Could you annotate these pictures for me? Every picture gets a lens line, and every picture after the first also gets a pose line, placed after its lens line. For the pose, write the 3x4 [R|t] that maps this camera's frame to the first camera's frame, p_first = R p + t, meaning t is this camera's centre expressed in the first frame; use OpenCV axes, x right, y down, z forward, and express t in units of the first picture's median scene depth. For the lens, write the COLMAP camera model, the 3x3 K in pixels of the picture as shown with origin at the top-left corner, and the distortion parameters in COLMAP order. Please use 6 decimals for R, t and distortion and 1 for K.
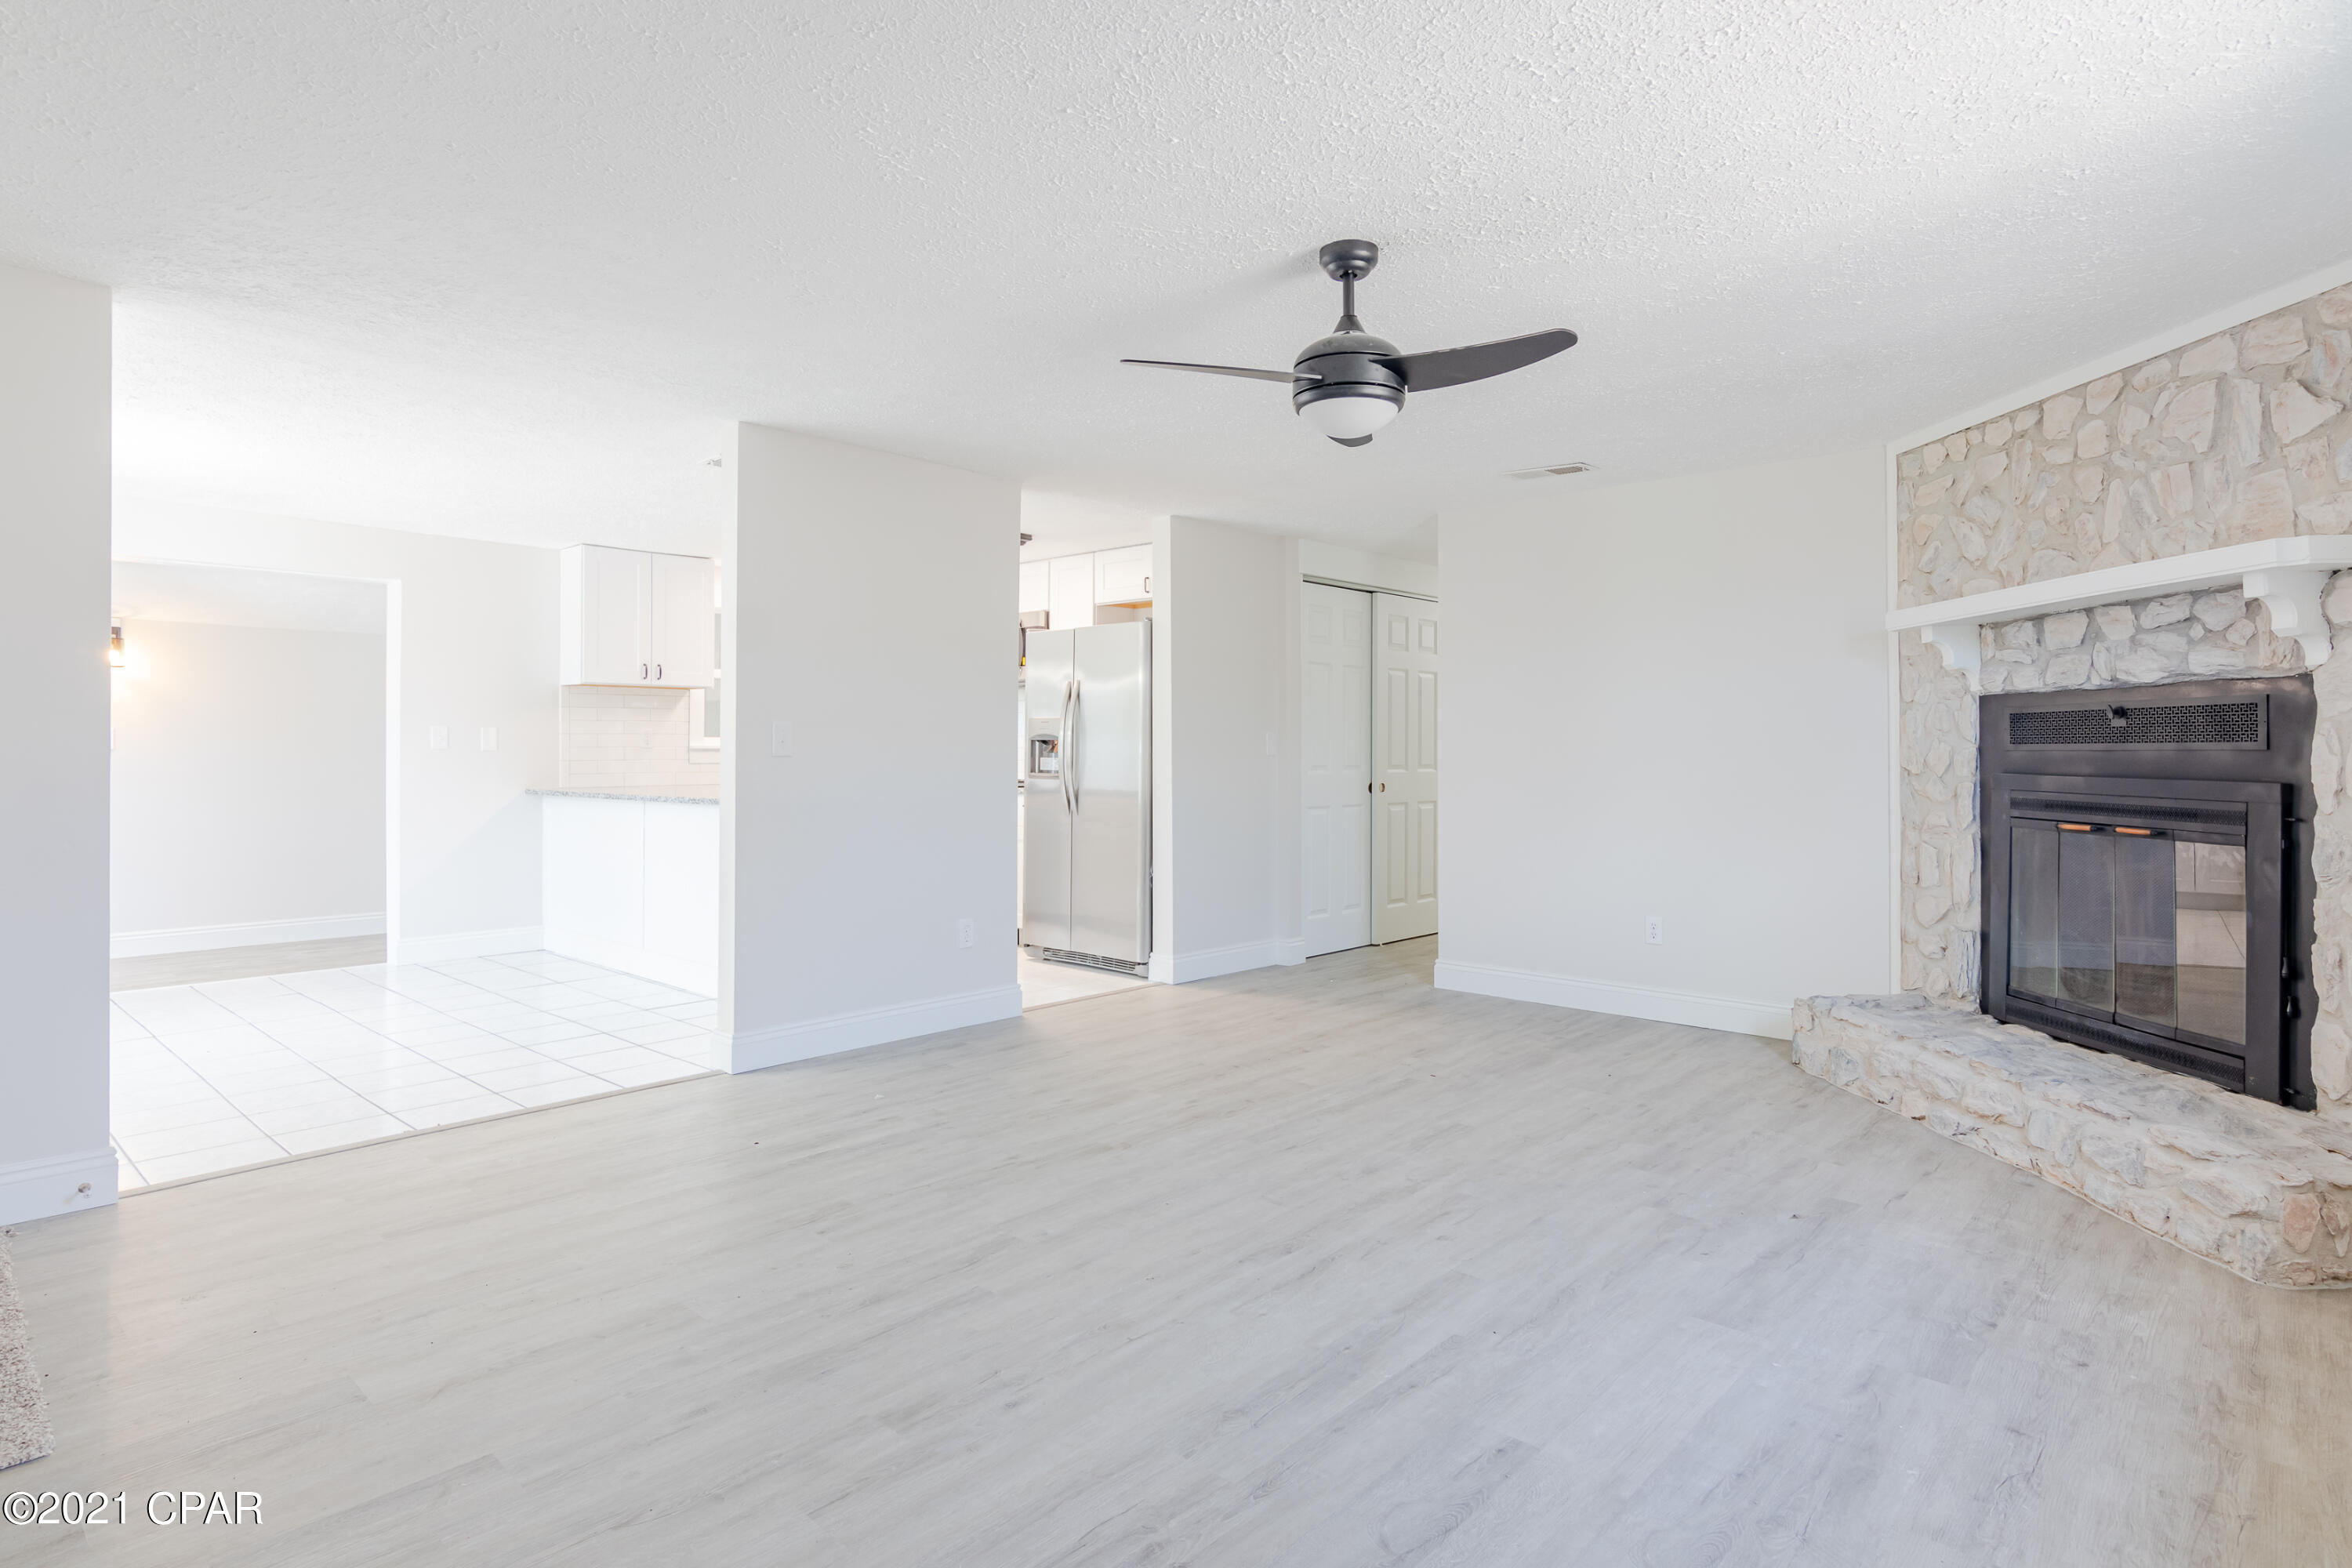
lens RADIAL K [[1225.1, 0, 1166.2], [0, 1225.1, 739.6], [0, 0, 1]] dist [-0.002965, 0.000382]
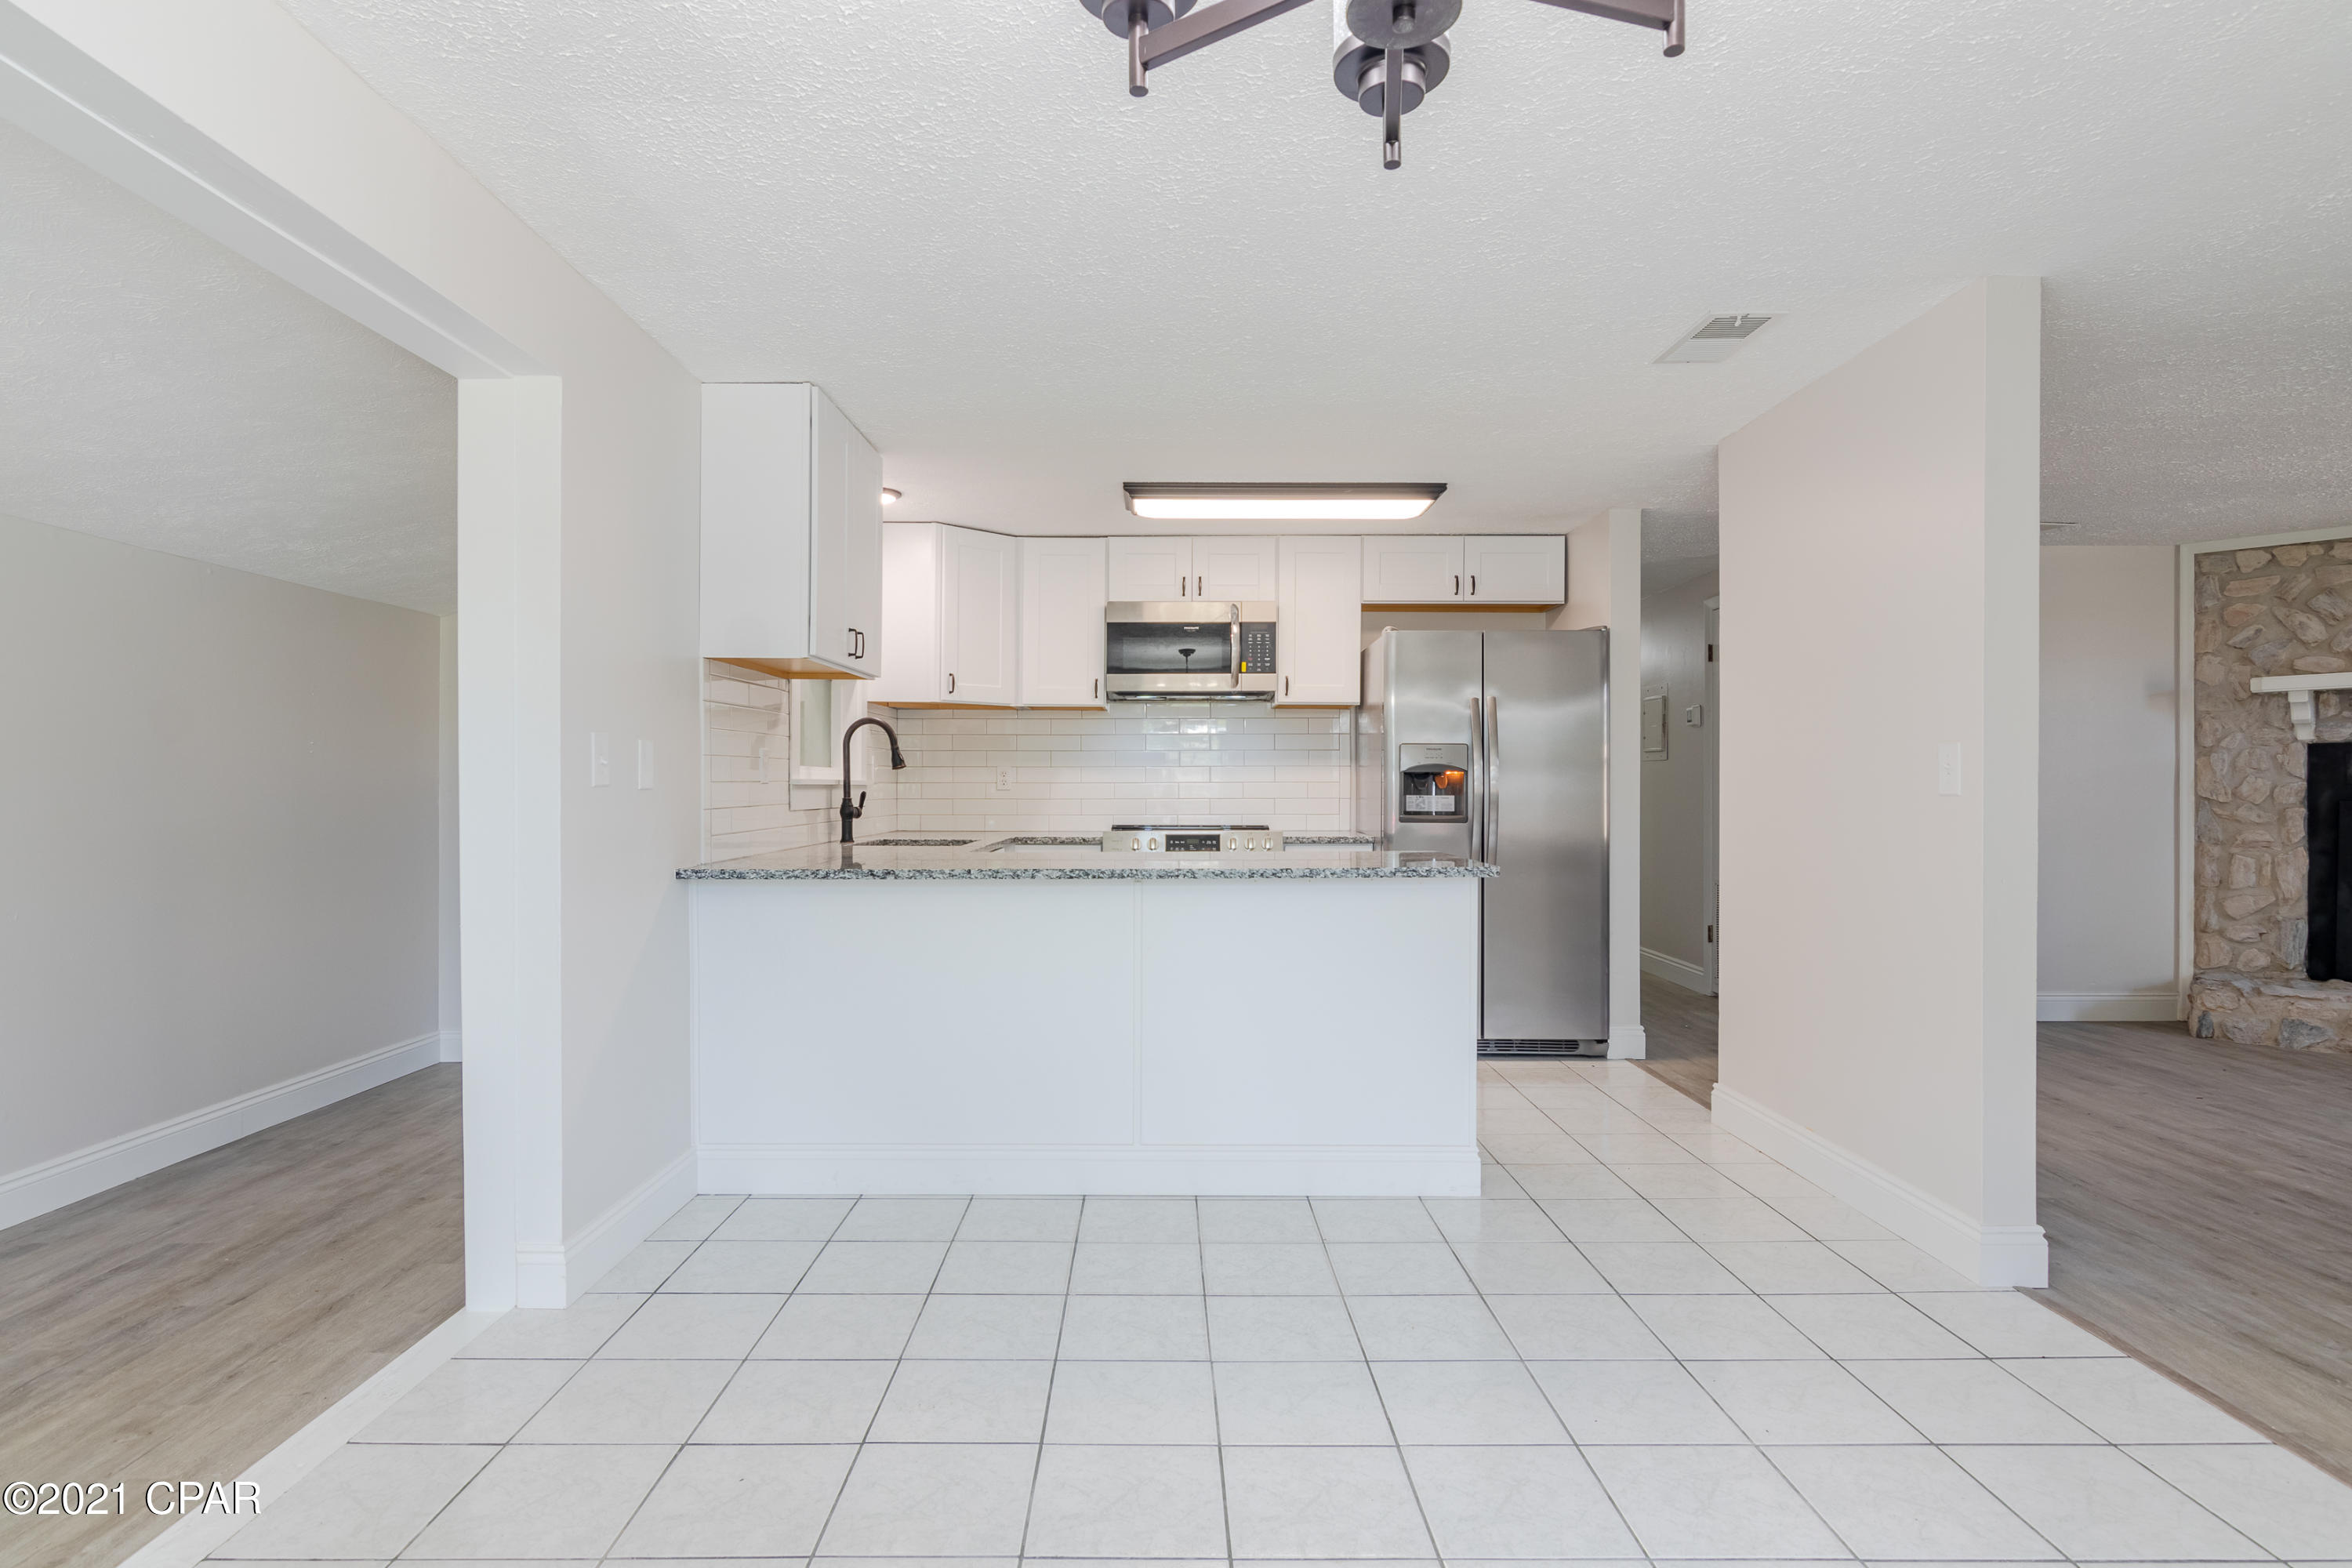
lens RADIAL K [[1200.3, 0, 1152.9], [0, 1200.3, 790.9], [0, 0, 1]] dist [0.000130, -0.000234]
pose [[0.741428, -0.005735, 0.671008, -1.355927], [-0.004509, 0.999898, 0.013528, 0.004672], [-0.671018, -0.013056, 0.741326, 1.019801]]
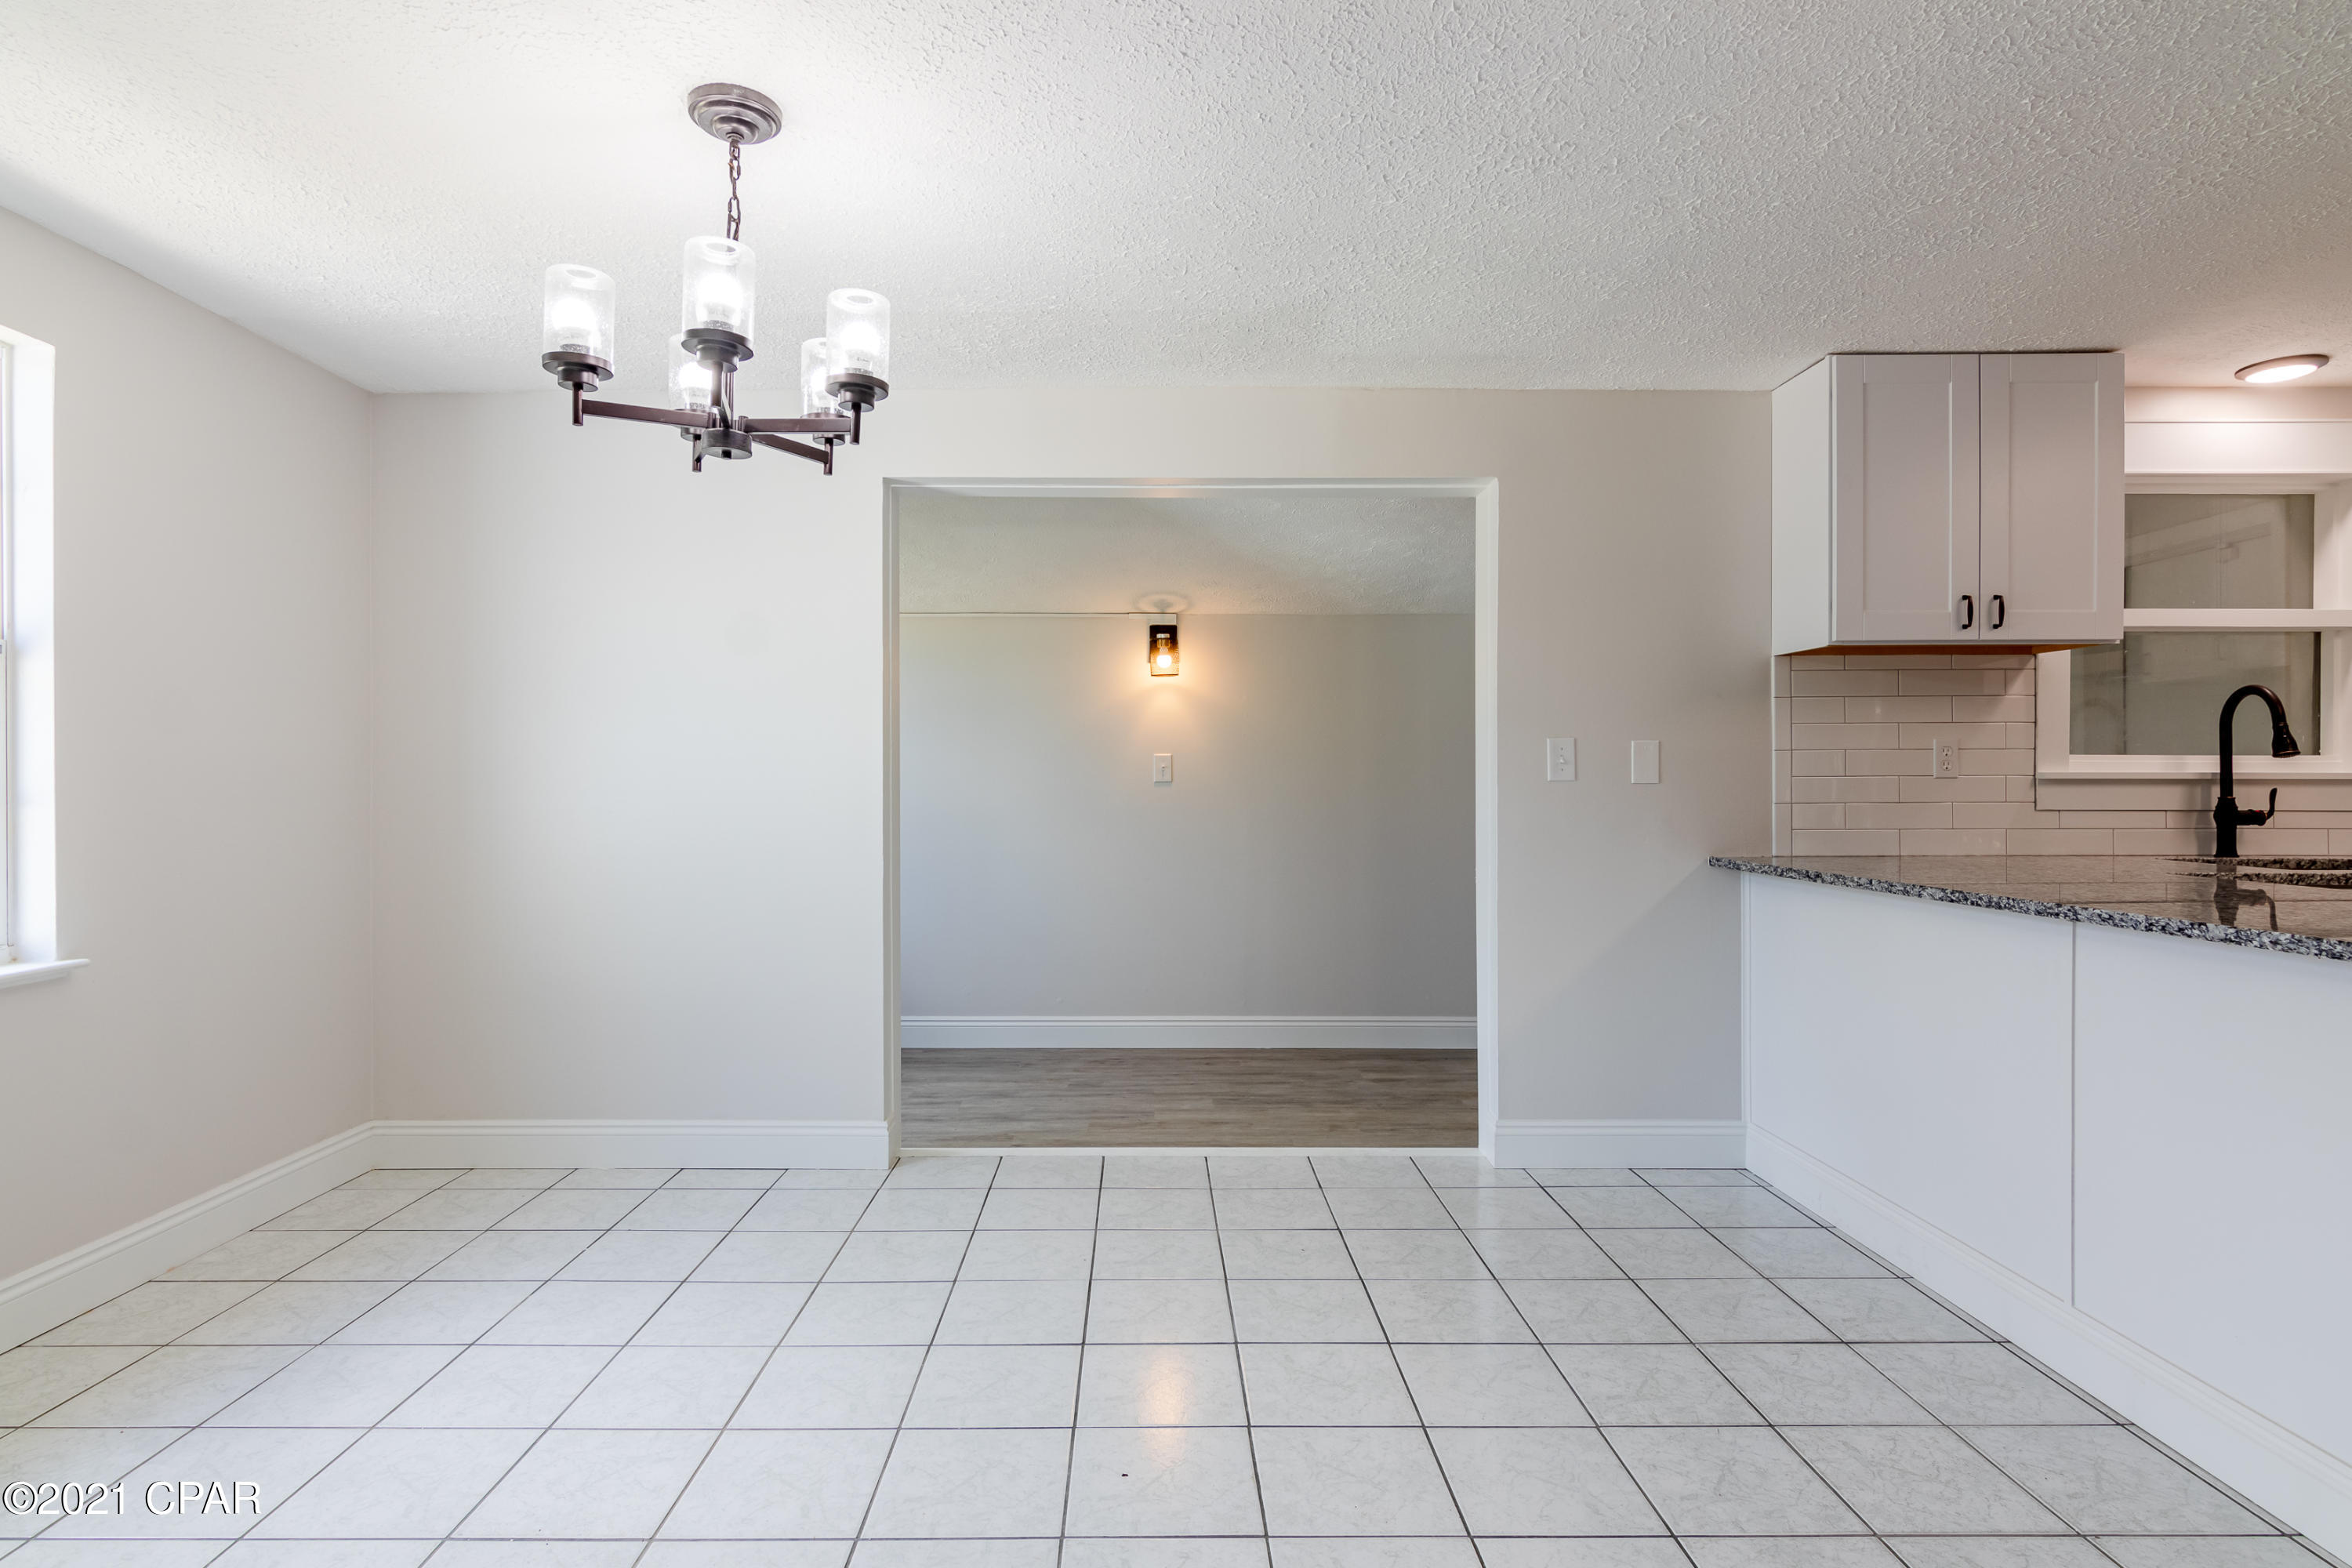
lens RADIAL K [[1193.0, 0, 1152.7], [0, 1193.0, 789.6], [0, 0, 1]] dist [-0.003031, -0.000748]
pose [[0.675611, 0.003235, -0.737251, -0.598698], [0.007581, 0.999907, 0.011335, 0.007948], [0.737219, -0.013247, 0.675524, 0.934238]]
